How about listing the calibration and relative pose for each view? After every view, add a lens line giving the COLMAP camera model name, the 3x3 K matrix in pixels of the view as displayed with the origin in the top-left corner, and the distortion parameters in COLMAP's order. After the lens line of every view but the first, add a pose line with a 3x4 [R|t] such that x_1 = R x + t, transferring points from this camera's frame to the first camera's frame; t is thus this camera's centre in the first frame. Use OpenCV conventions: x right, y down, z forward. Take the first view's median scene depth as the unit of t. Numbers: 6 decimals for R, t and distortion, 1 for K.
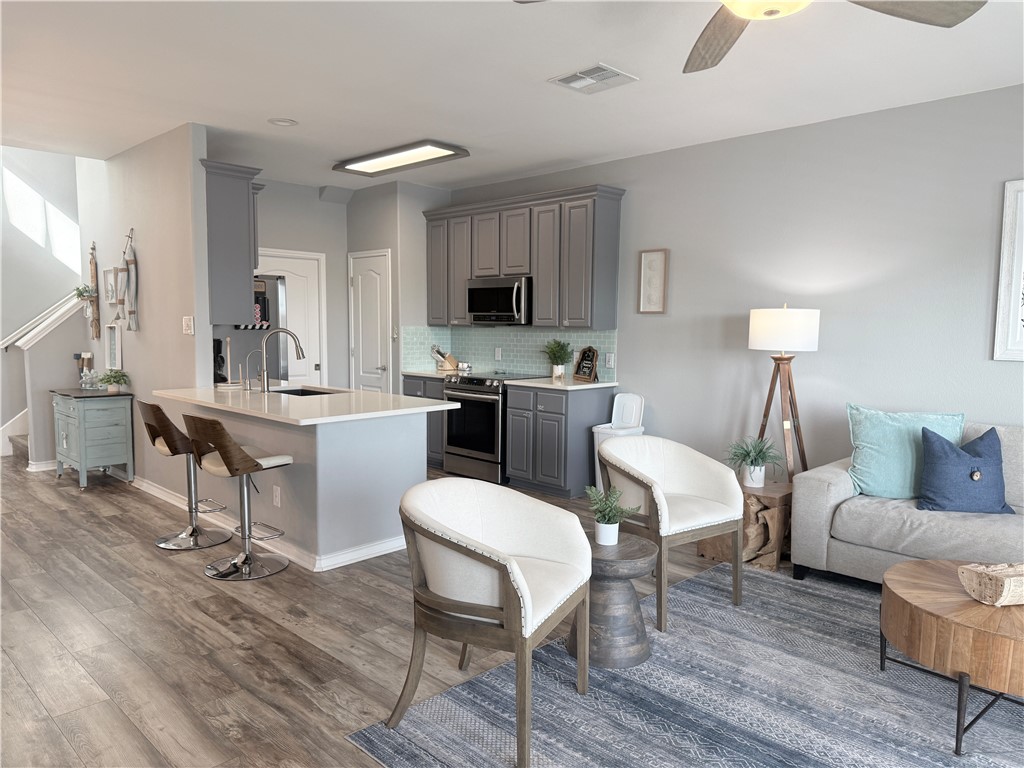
lens RADIAL K [[705.9, 0, 515.5], [0, 705.9, 388.8], [0, 0, 1]] dist [0.084408, -0.111599]
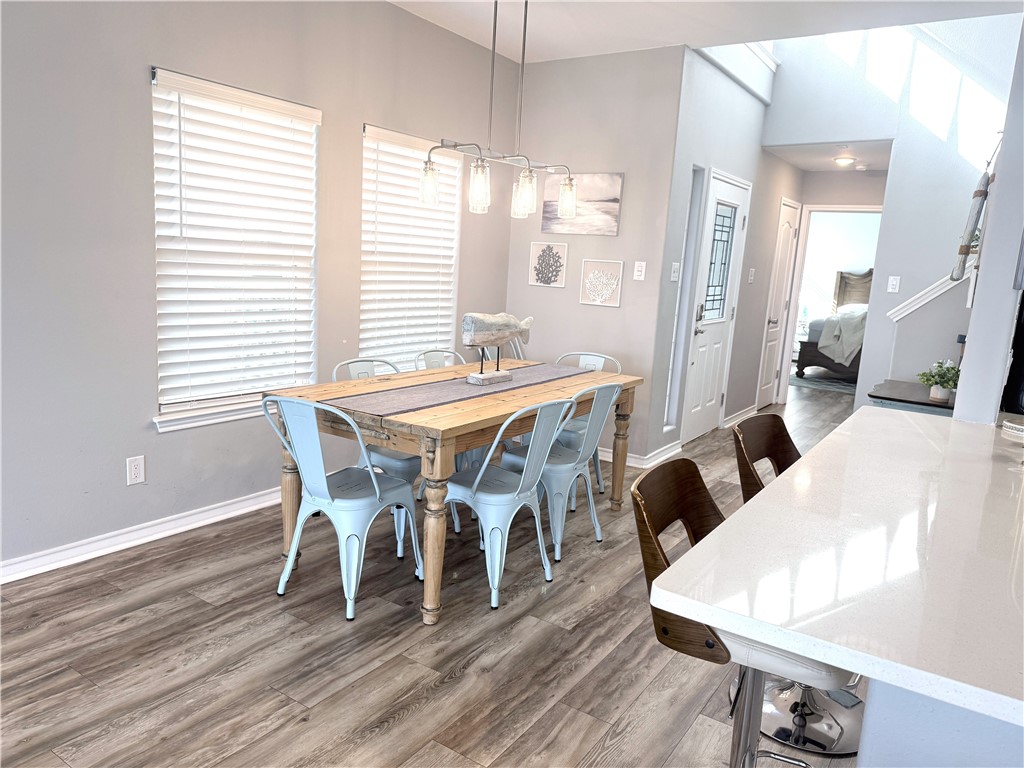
lens RADIAL K [[716.8, 0, 507.2], [0, 716.8, 388.6], [0, 0, 1]] dist [0.064616, -0.101095]
pose [[0.168106, 0.168470, -0.971266, -0.022925], [-0.145924, 0.978686, 0.144501, -0.038013], [0.974908, 0.117440, 0.189107, 0.500395]]
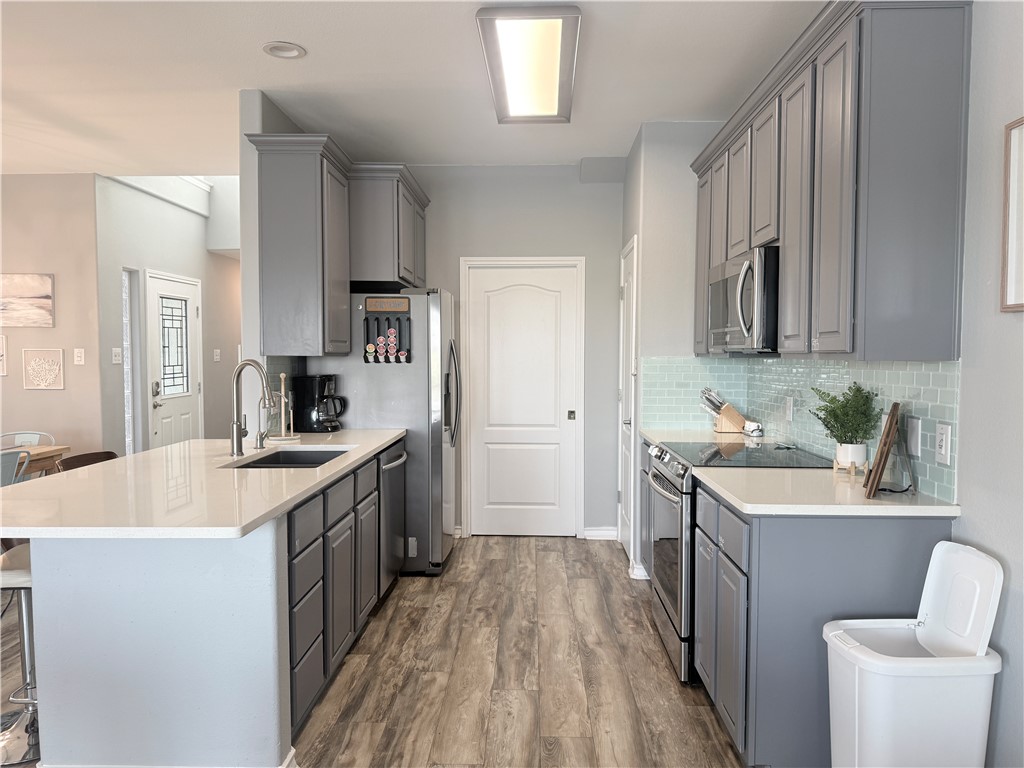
lens RADIAL K [[705.9, 0, 515.5], [0, 705.9, 388.8], [0, 0, 1]] dist [0.084408, -0.111599]
pose [[0.683678, 0.026097, -0.729317, 0.242118], [-0.061554, 0.997861, -0.021996, -0.045195], [0.727184, 0.059930, 0.683822, 0.559656]]
